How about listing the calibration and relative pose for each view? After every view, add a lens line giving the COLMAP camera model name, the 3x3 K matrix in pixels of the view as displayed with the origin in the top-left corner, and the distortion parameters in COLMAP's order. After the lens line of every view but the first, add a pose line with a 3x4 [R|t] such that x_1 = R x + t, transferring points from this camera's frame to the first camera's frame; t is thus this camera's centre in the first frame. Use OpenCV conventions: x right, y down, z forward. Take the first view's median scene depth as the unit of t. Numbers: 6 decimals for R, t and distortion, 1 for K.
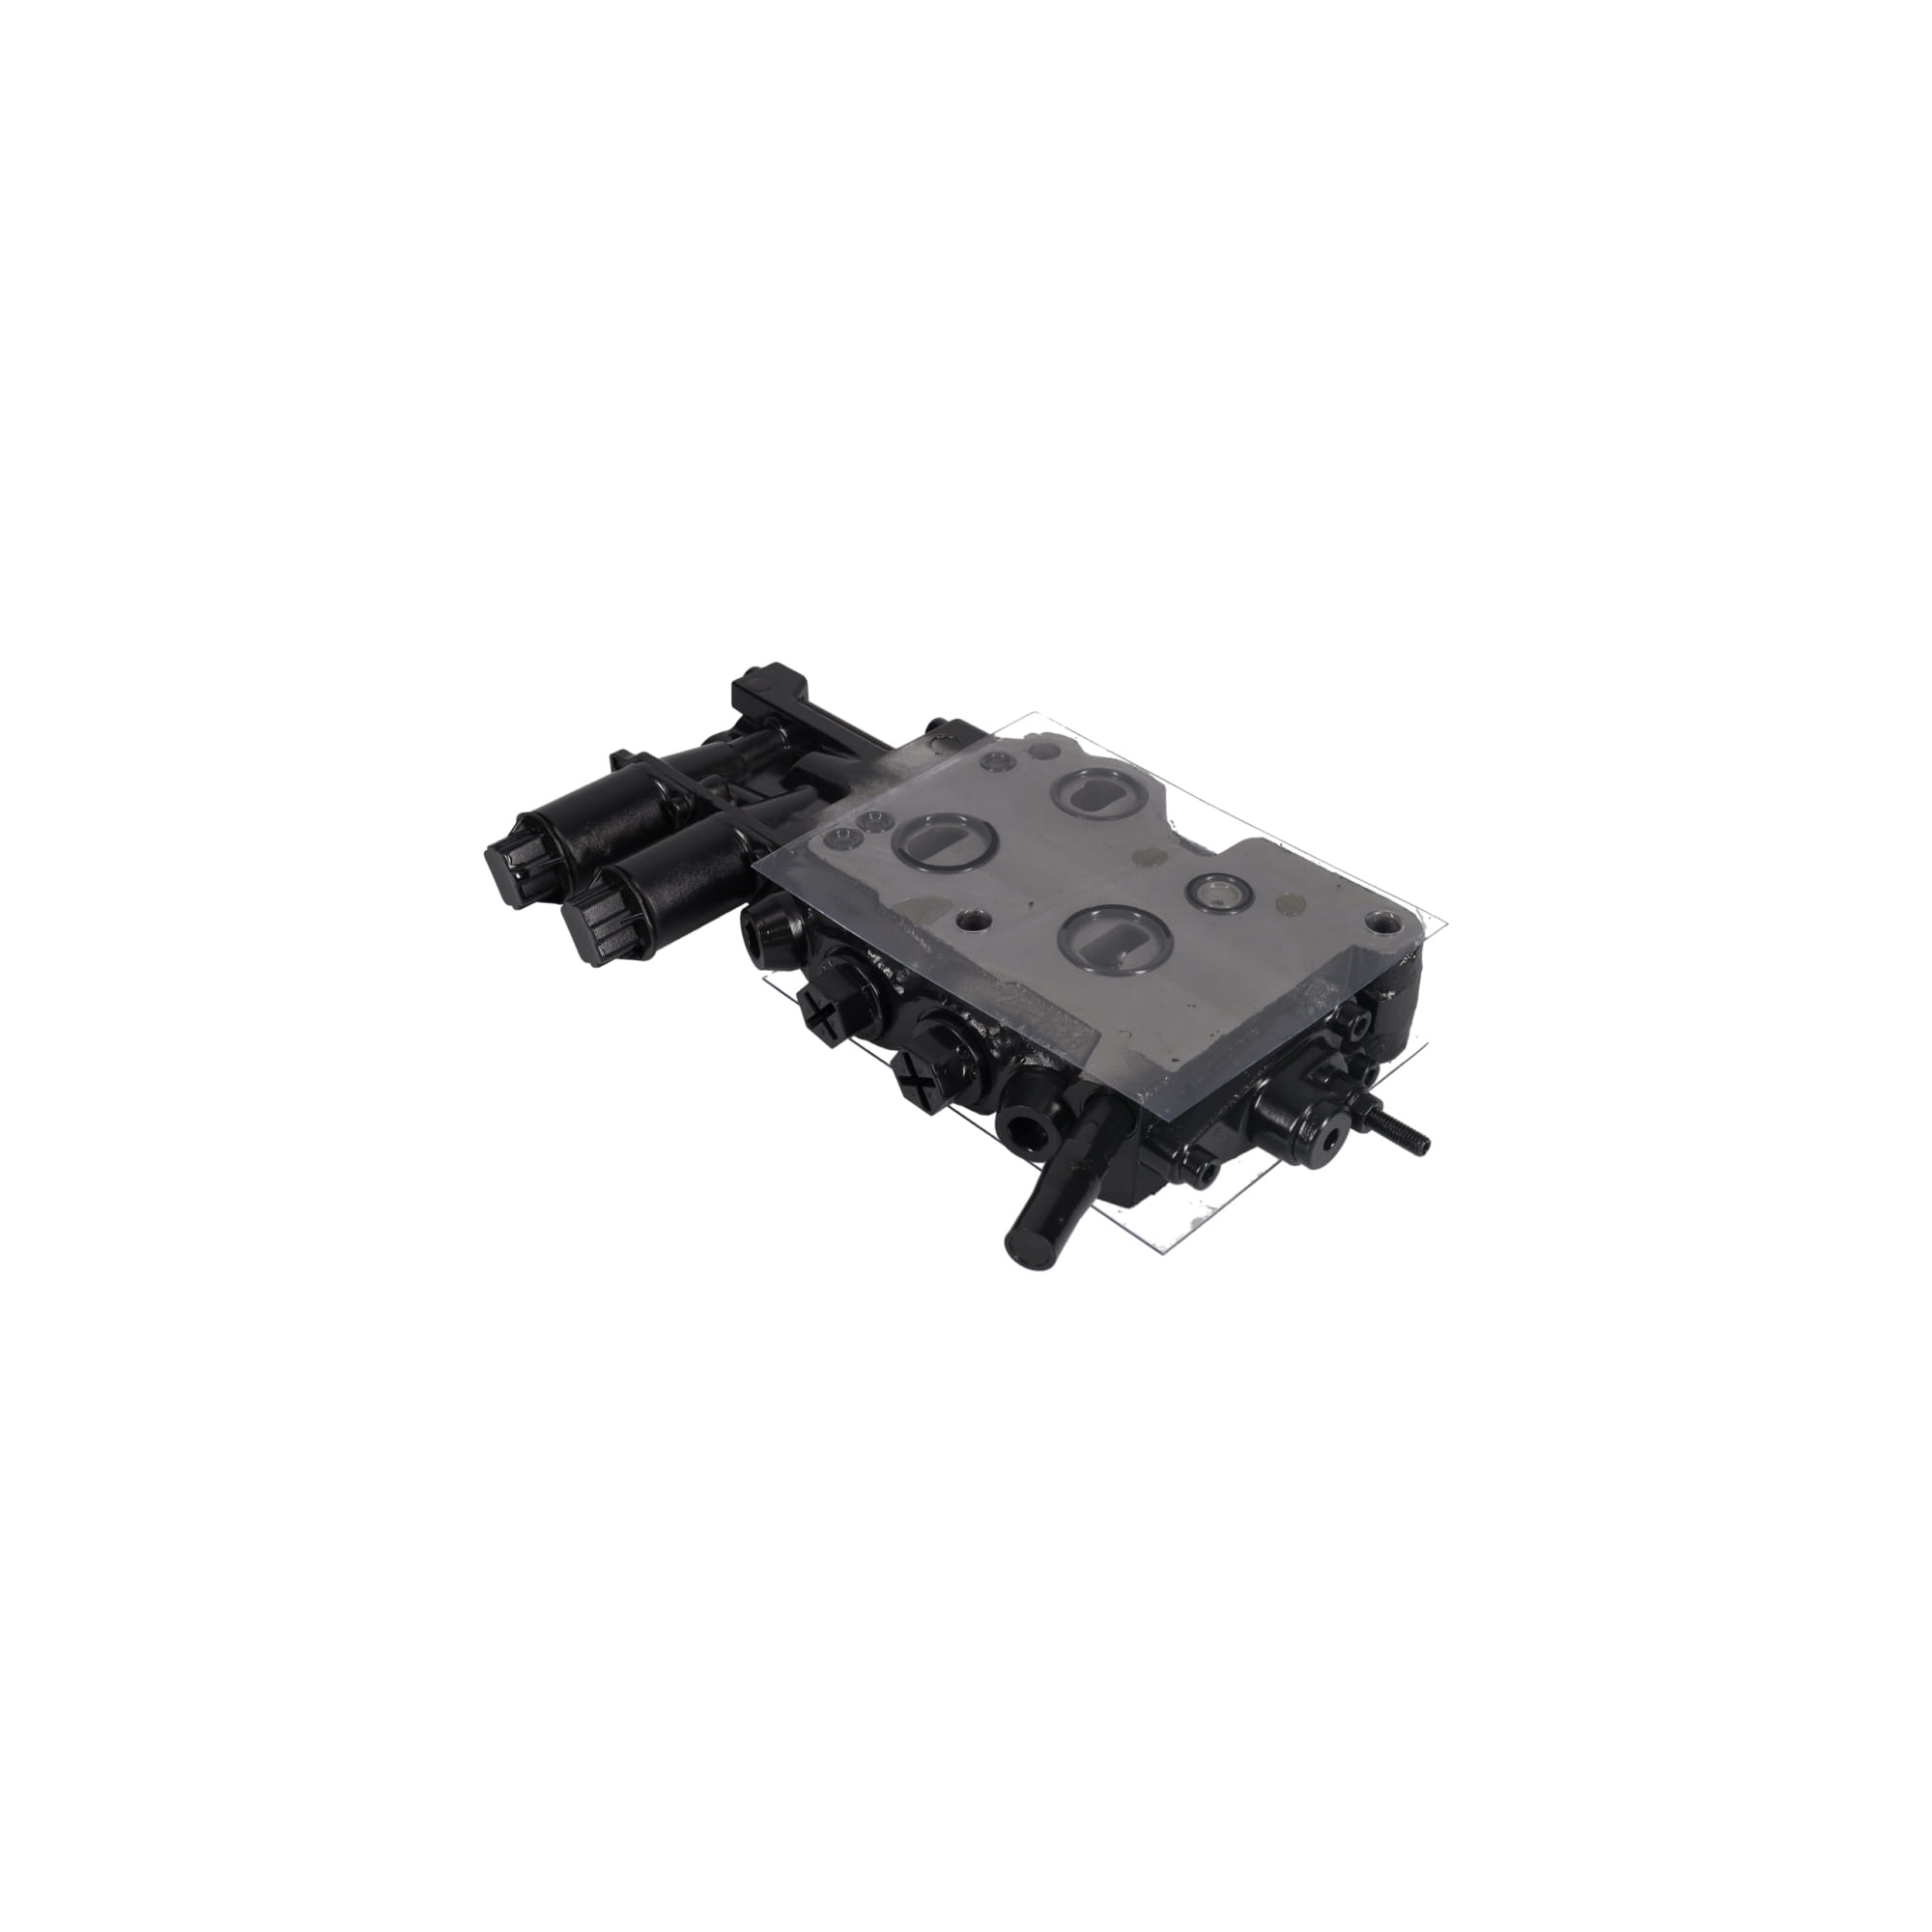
lens RADIAL K [[1935.8, 0, 966.0], [0, 1935.8, 966.0], [0, 0, 1]] dist [-0.004638, -0.000742]
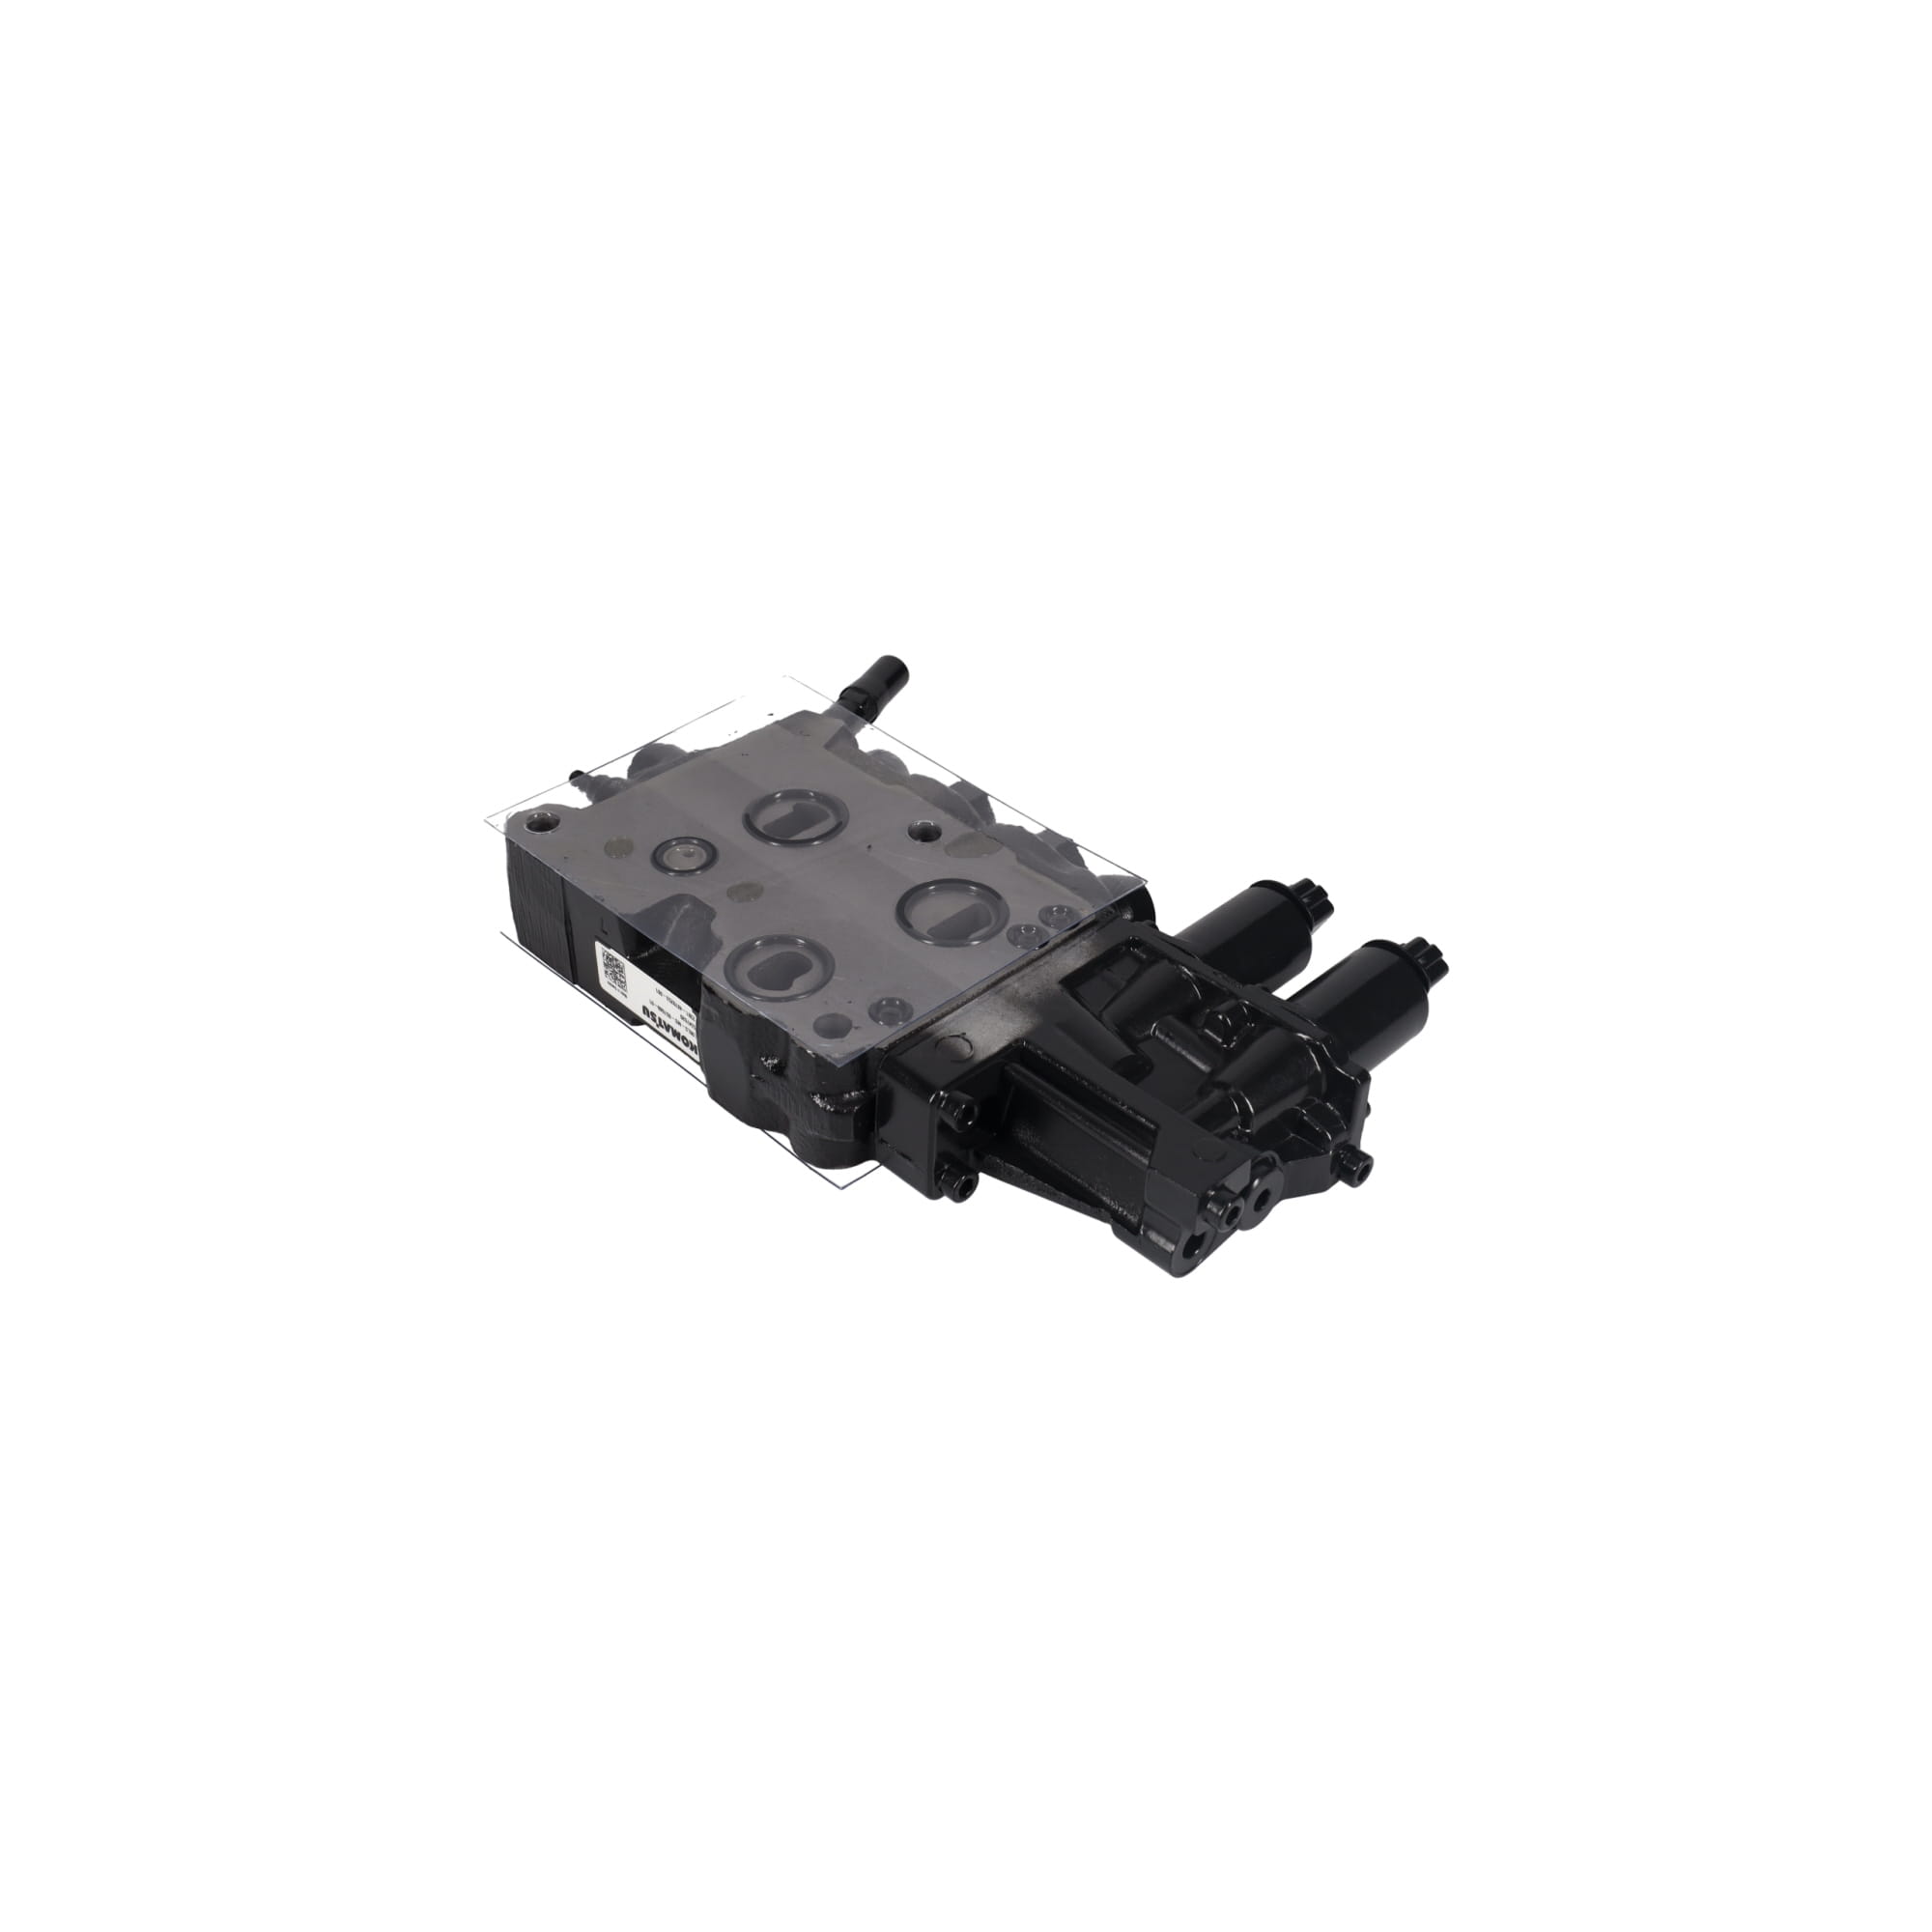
lens RADIAL K [[1935.8, 0, 966.0], [0, 1935.8, 966.0], [0, 0, 1]] dist [-0.004638, -0.000742]
pose [[-0.999470, -0.019797, -0.025838, 0.006945], [-0.029889, 0.243761, 0.969375, -0.984741], [-0.012892, 0.969633, -0.244224, 1.258878]]
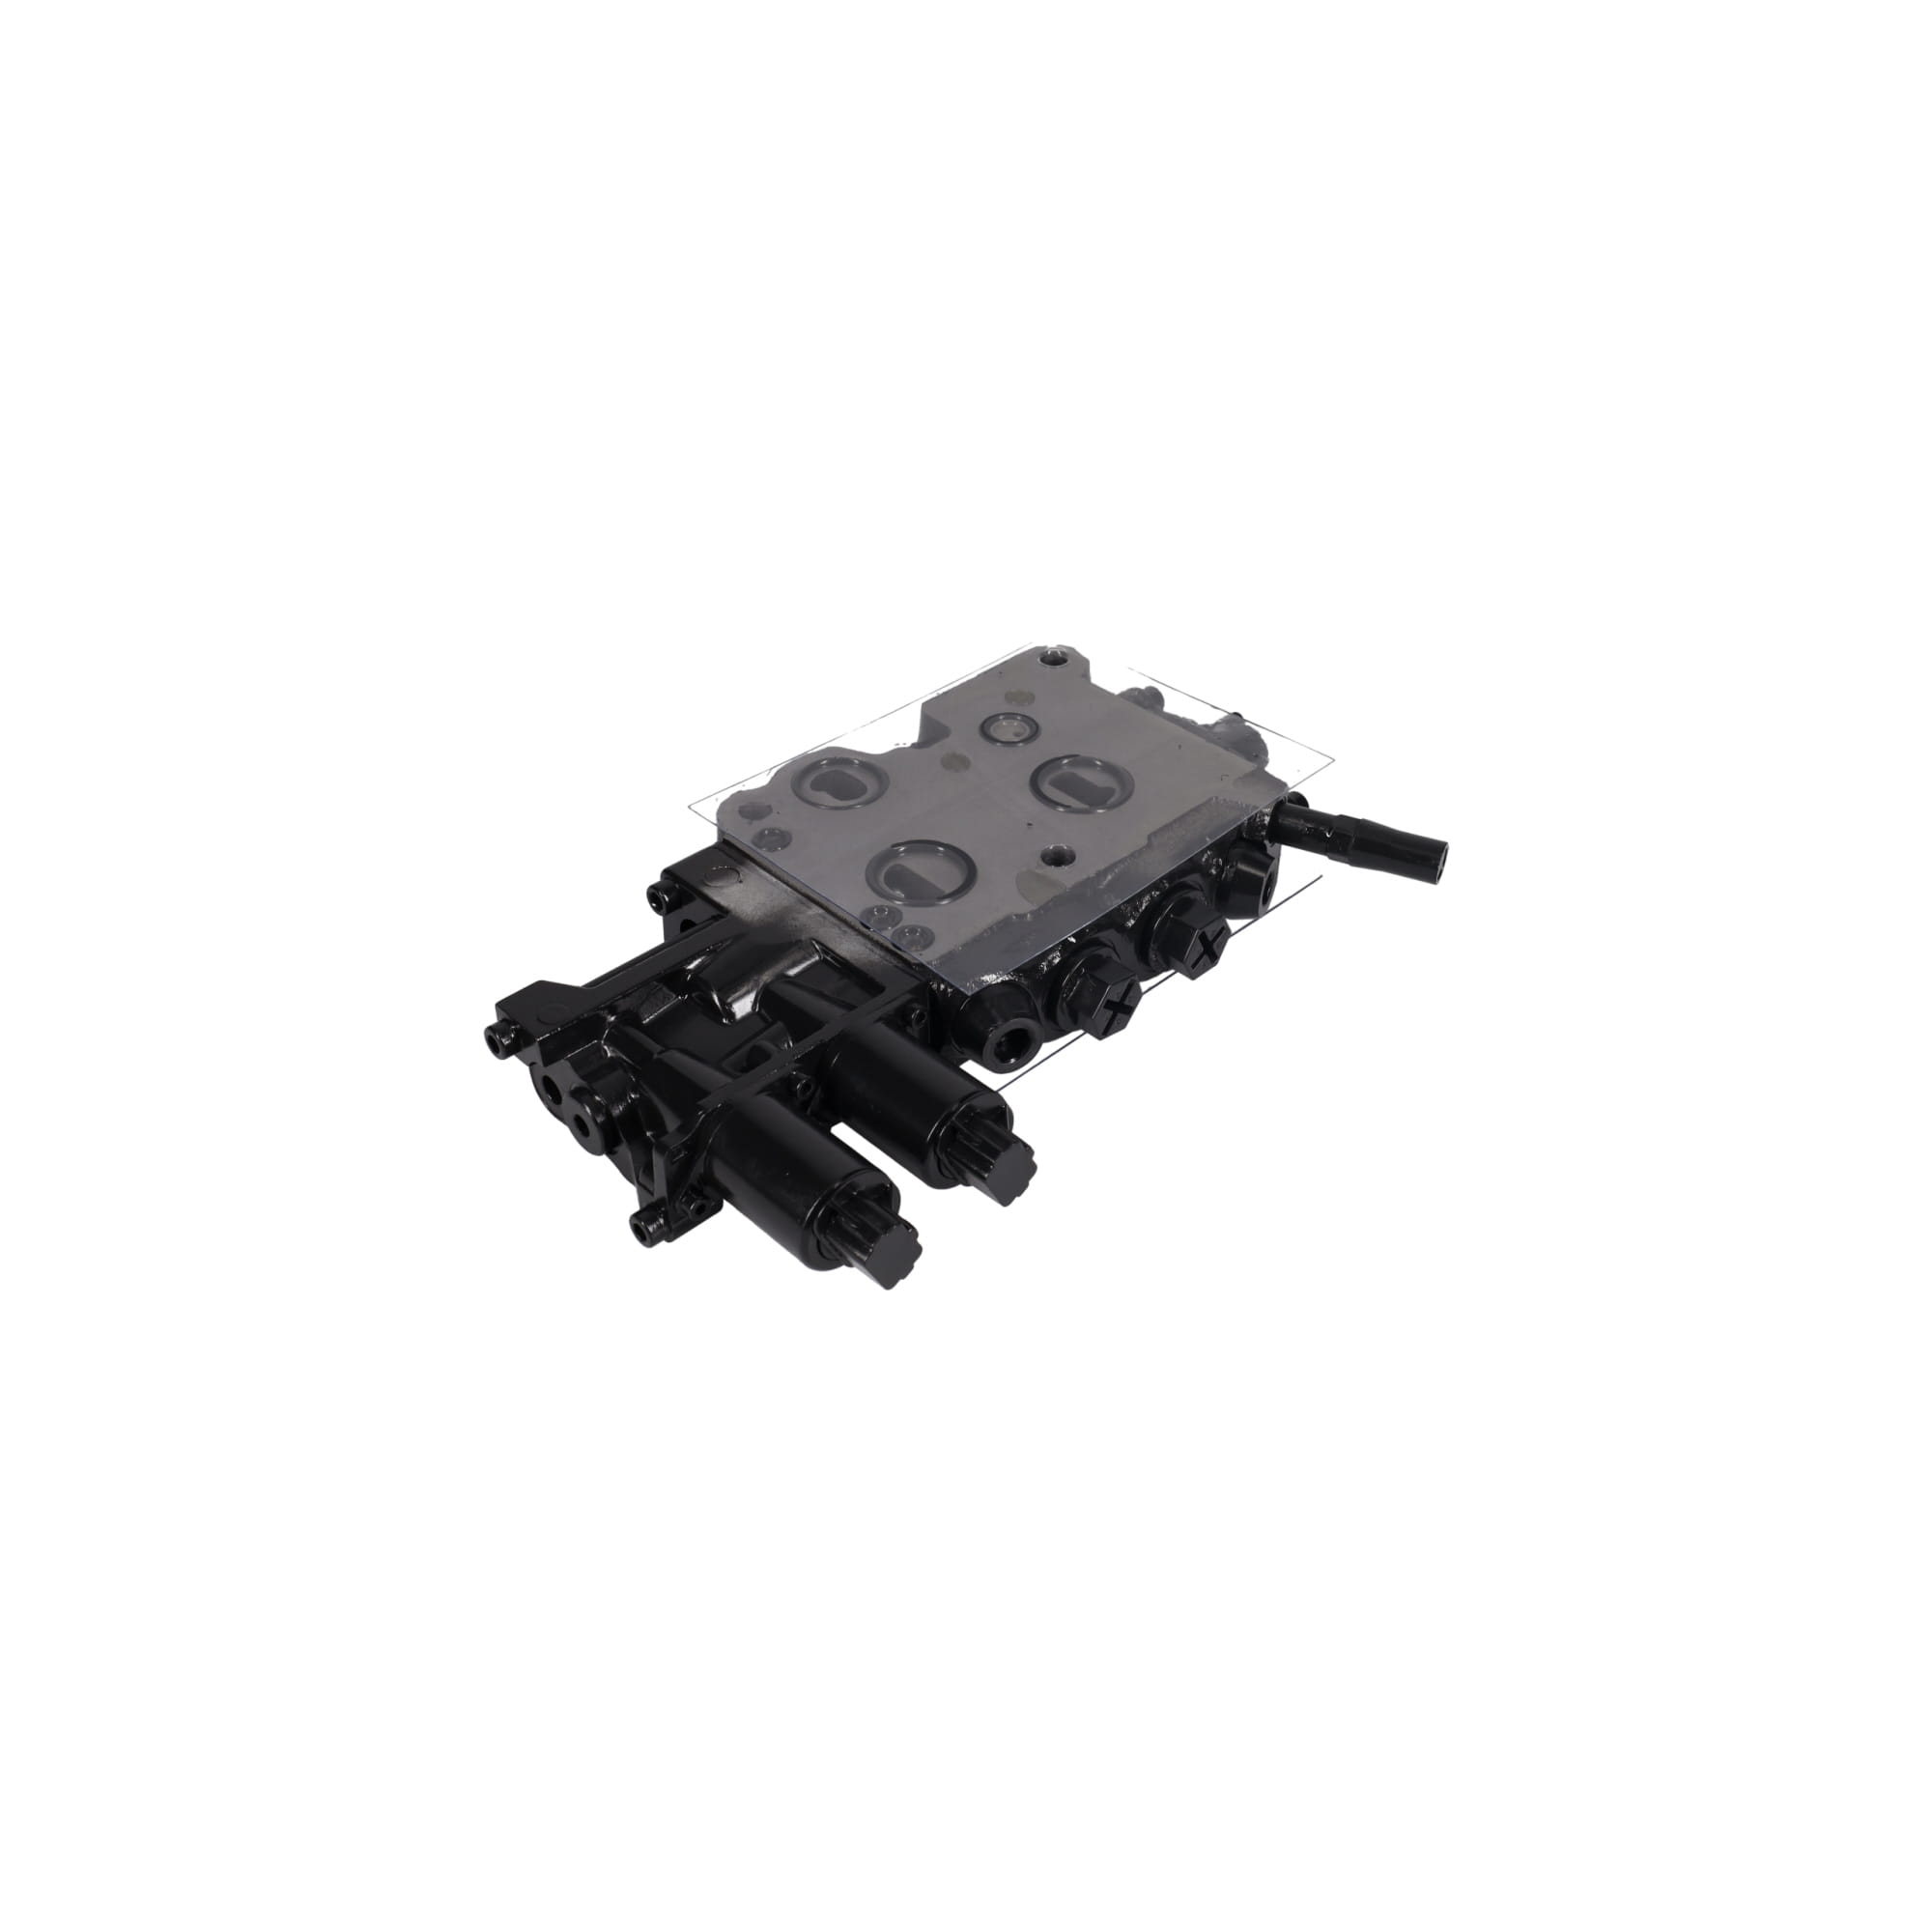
lens RADIAL K [[1935.8, 0, 966.0], [0, 1935.8, 966.0], [0, 0, 1]] dist [-0.004638, -0.000742]
pose [[0.015738, -0.629415, 0.776910, -0.793609], [0.614602, 0.618975, 0.489014, -0.495998], [-0.788681, 0.469794, 0.396581, 0.618924]]
